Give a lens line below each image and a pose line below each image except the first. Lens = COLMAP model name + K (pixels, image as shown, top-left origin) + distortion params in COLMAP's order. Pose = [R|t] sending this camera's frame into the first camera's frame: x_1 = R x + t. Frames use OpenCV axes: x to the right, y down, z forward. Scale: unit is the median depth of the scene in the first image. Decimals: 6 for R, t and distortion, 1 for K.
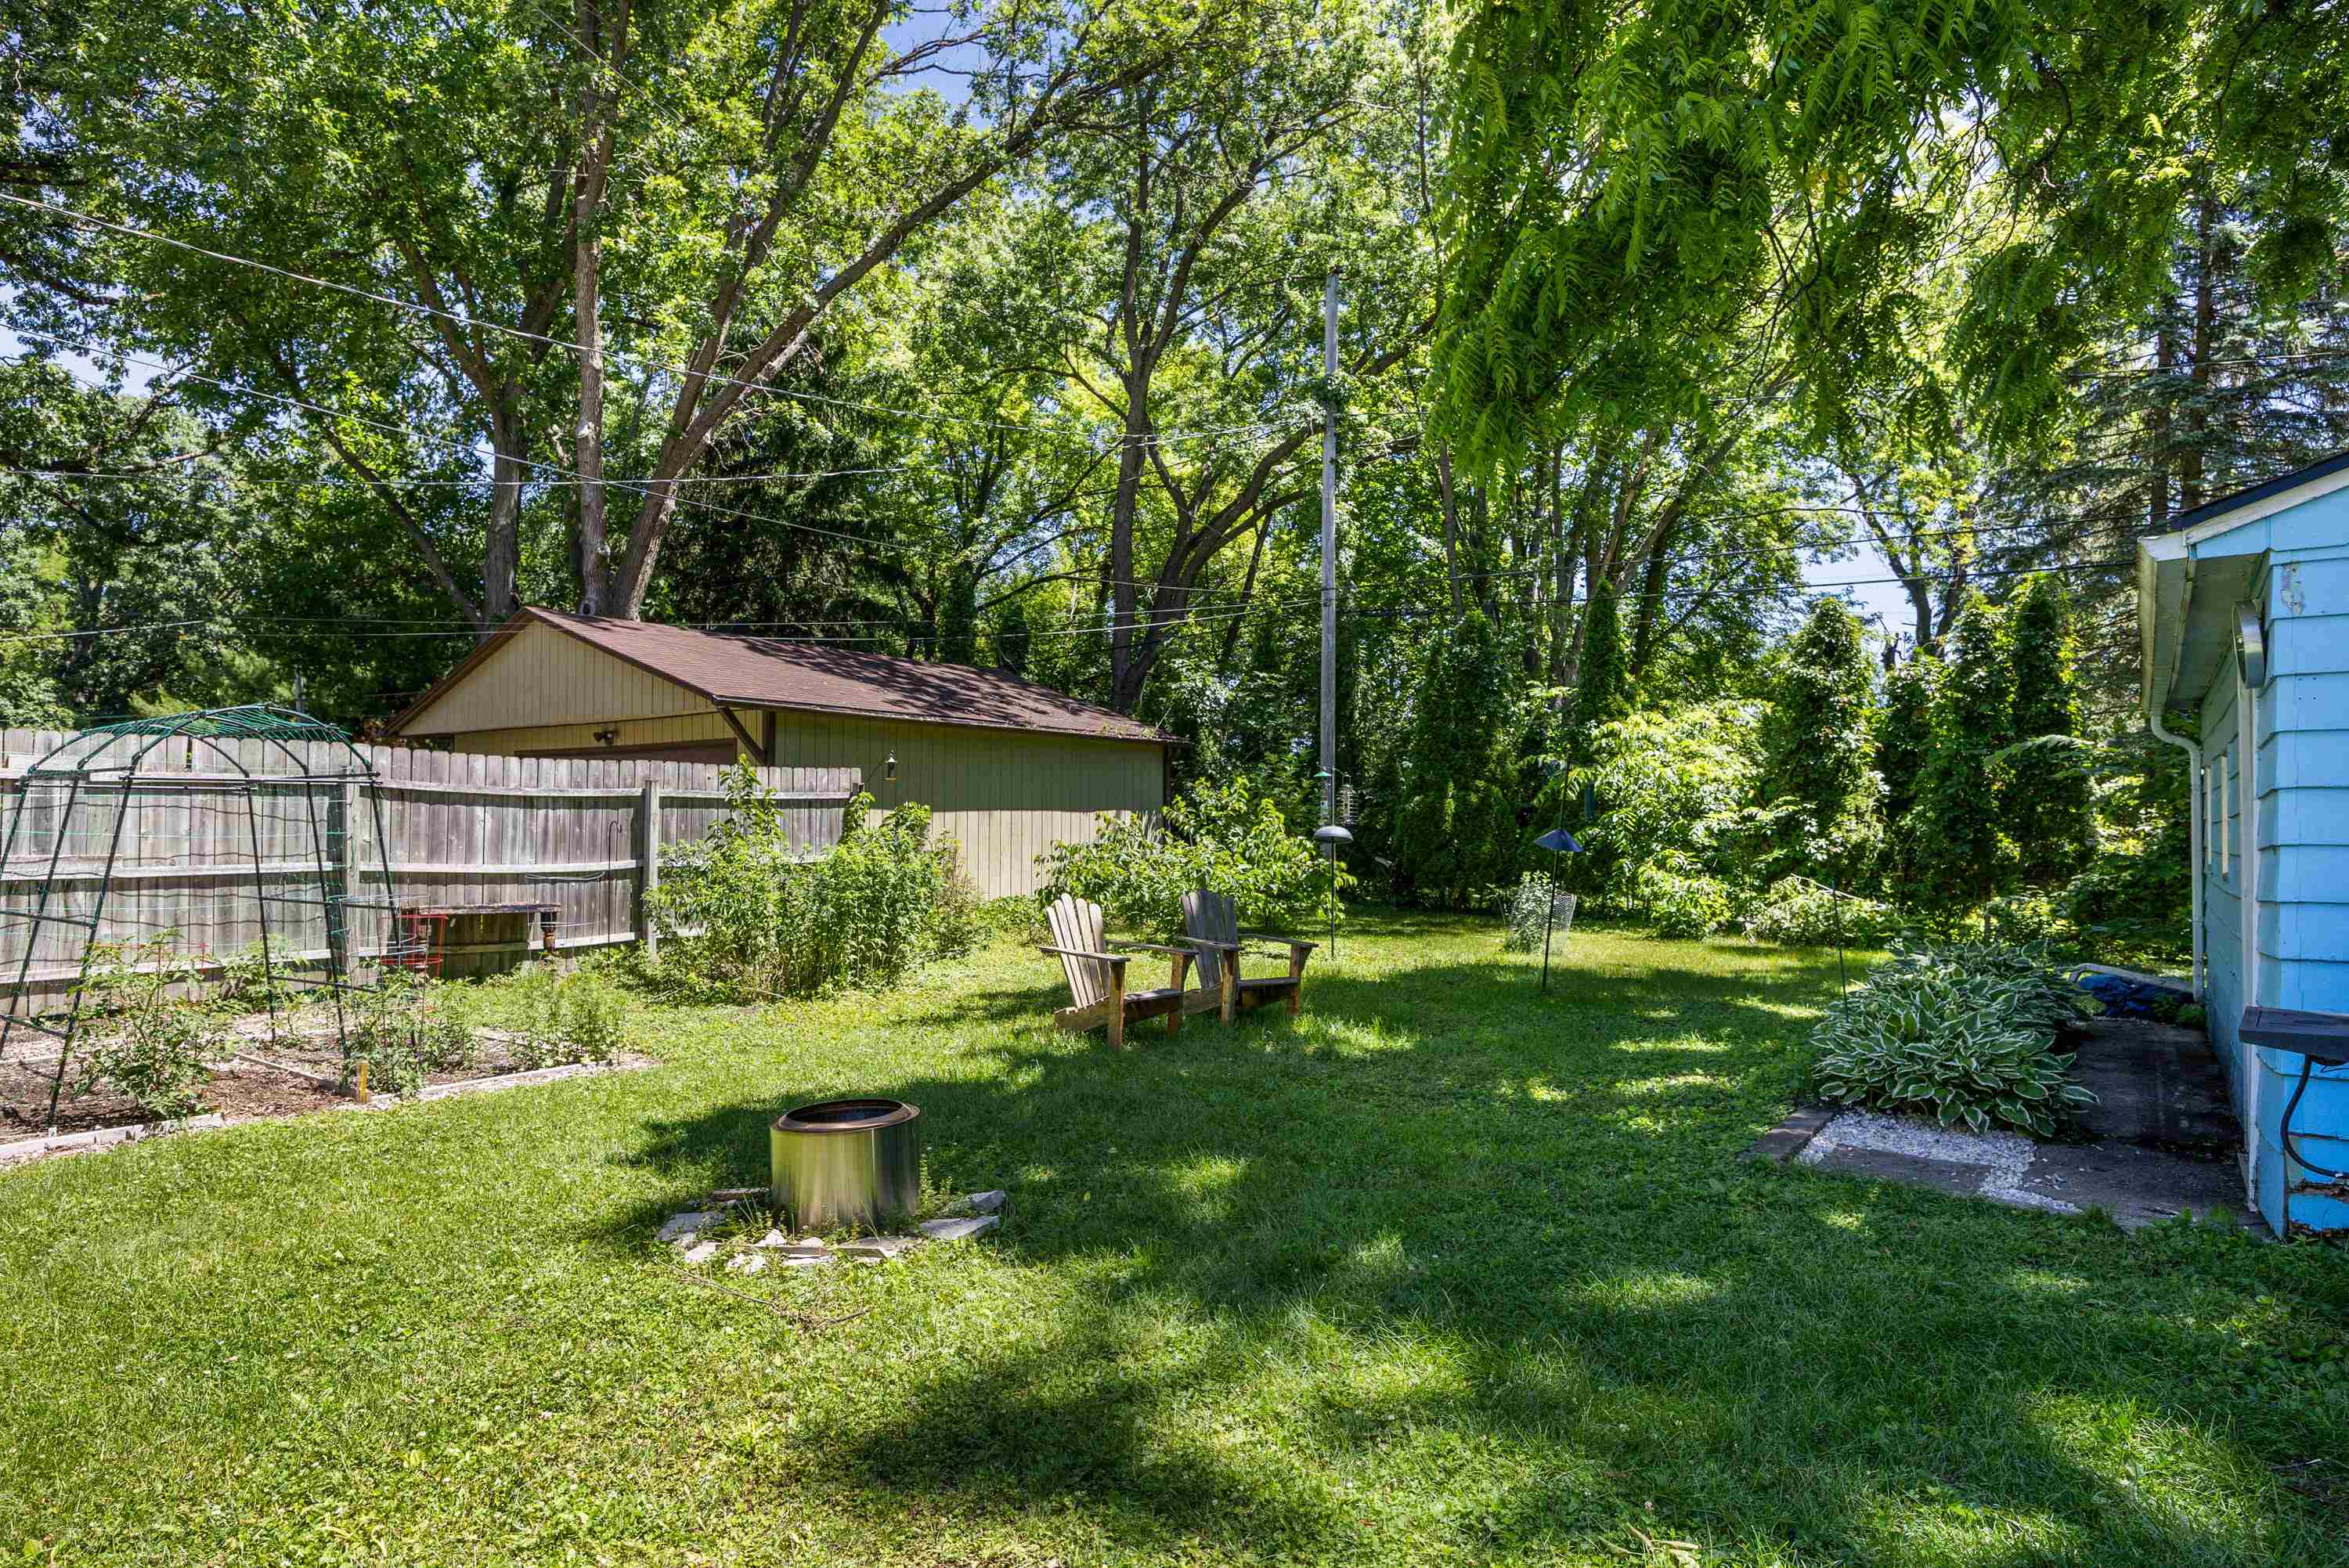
lens RADIAL K [[1284.8, 0, 1169.0], [0, 1284.8, 793.0], [0, 0, 1]] dist [-0.010079, 0.000112]
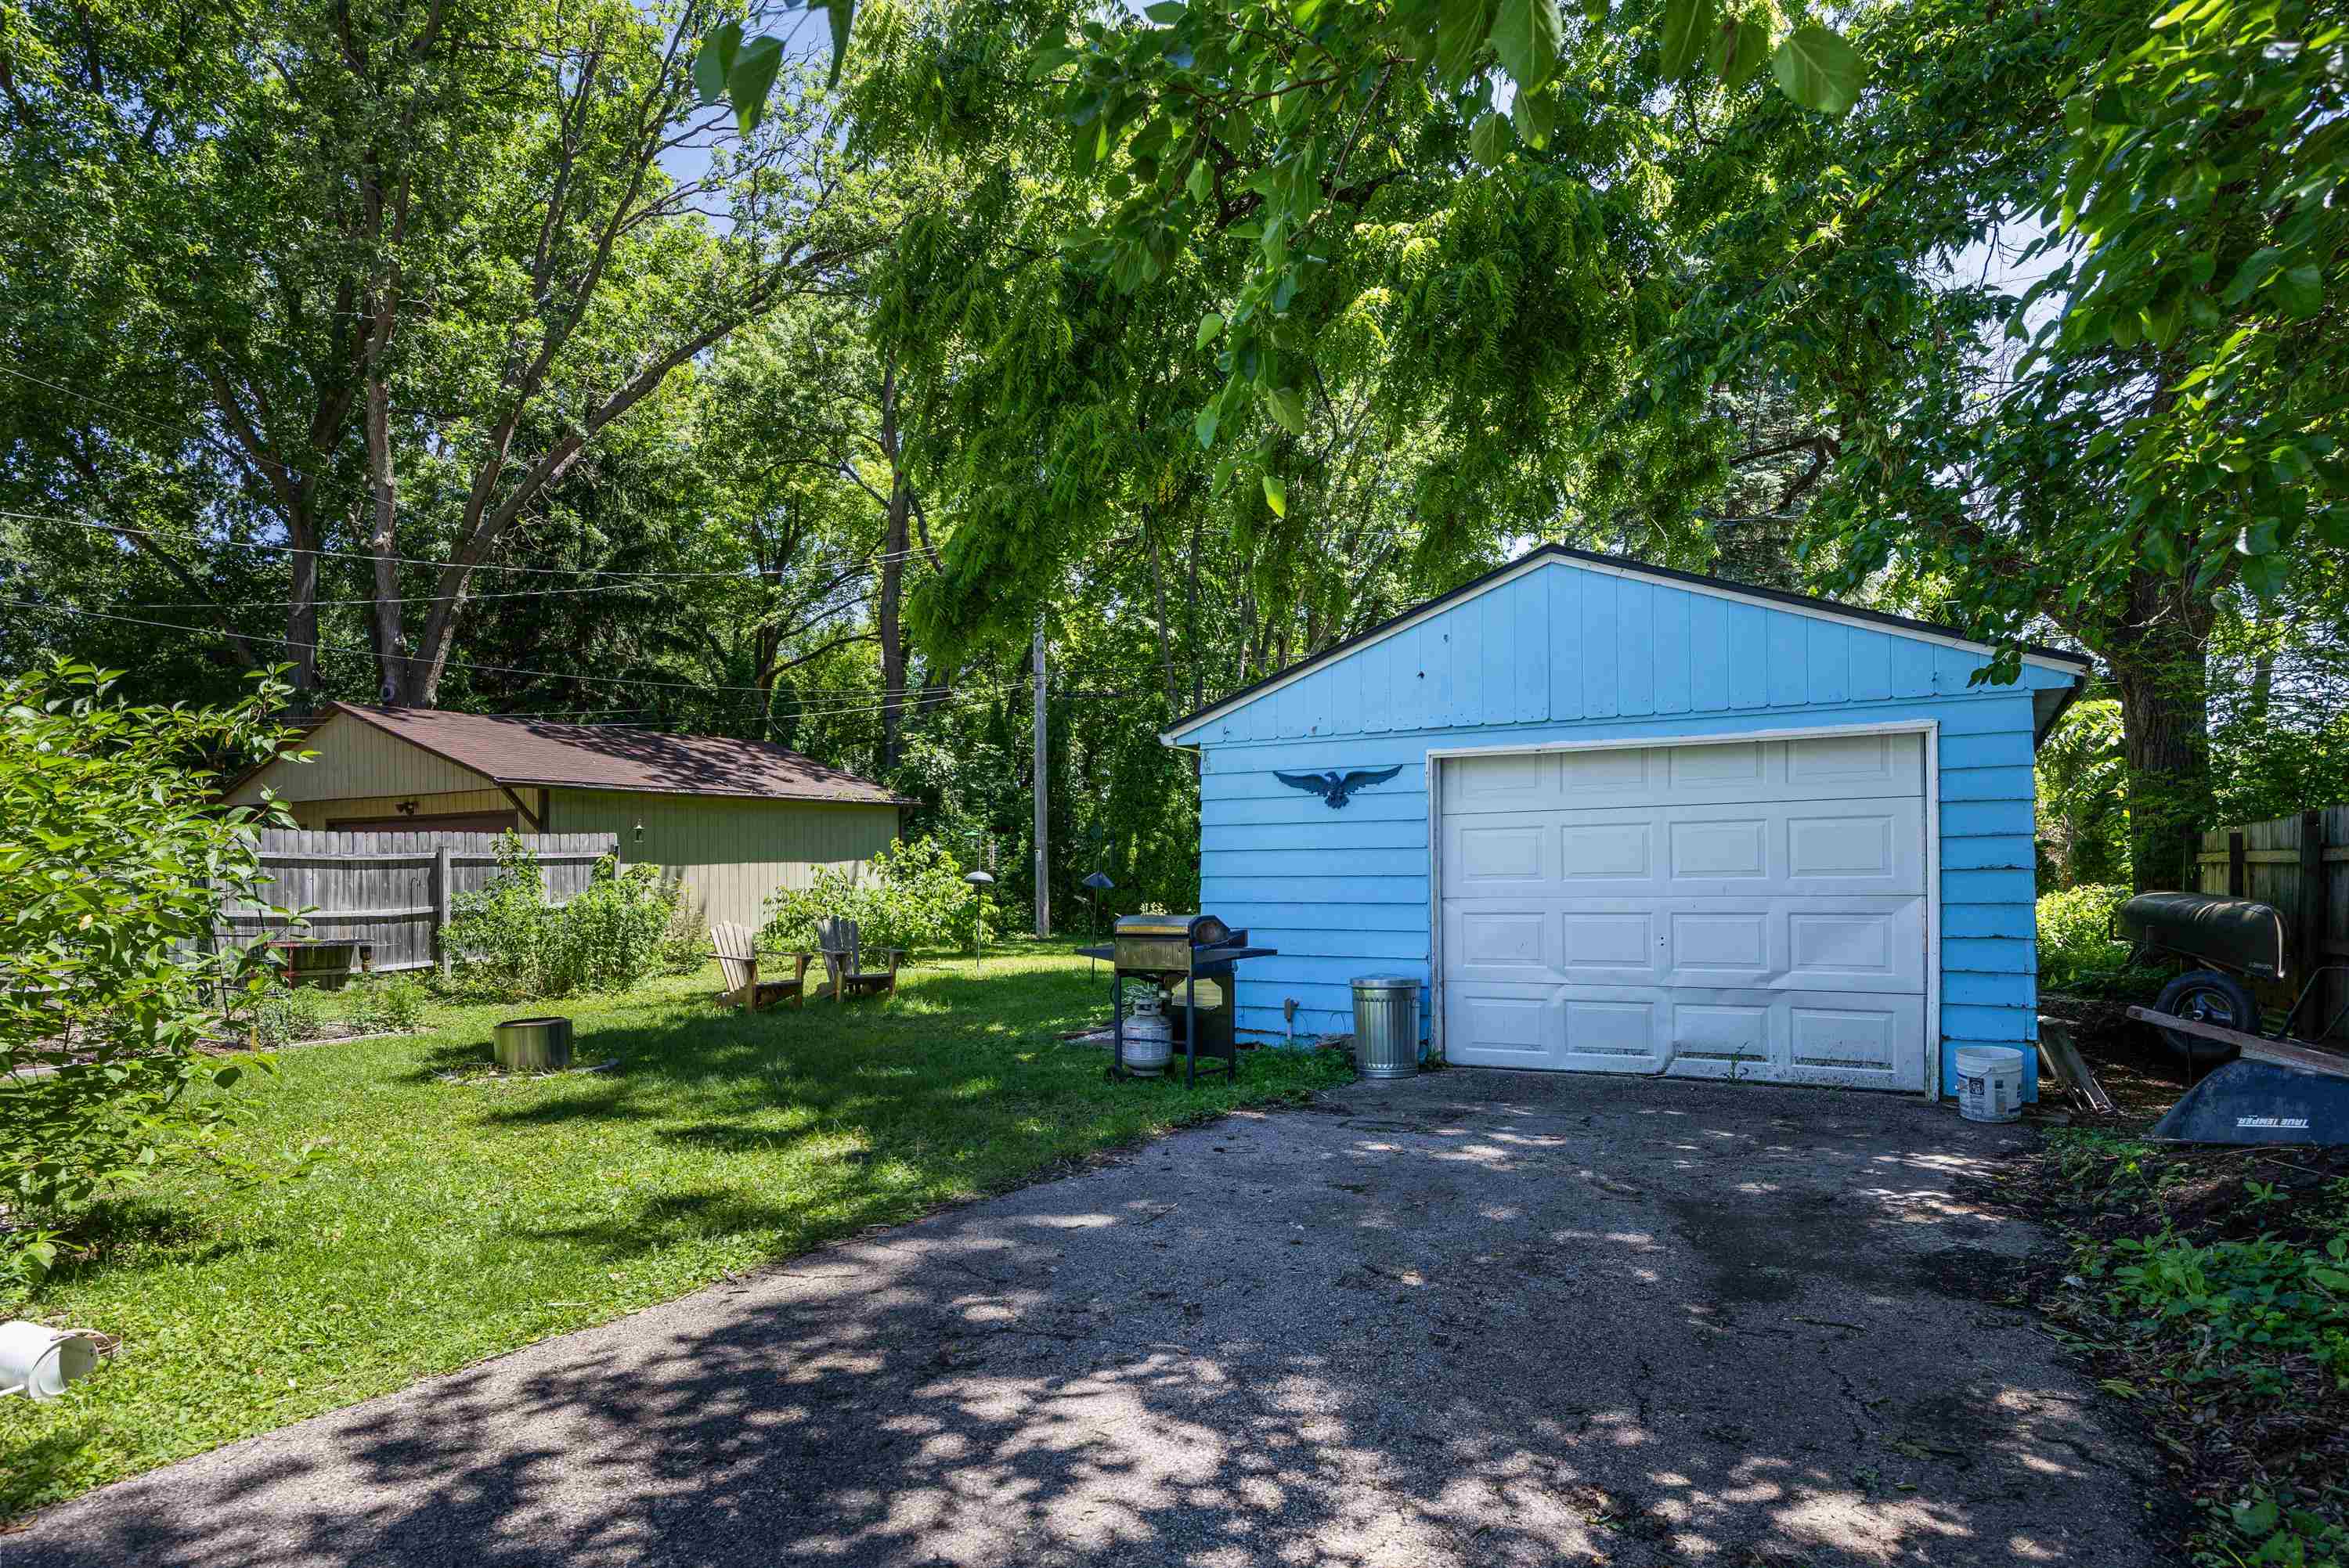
lens RADIAL K [[1284.8, 0, 1166.7], [0, 1284.8, 876.0], [0, 0, 1]] dist [-0.010079, 0.000112]
pose [[0.992963, -0.018517, 0.116971, 0.135152], [0.014929, 0.999393, 0.031480, -0.007099], [-0.117483, -0.029512, 0.992636, -0.296635]]
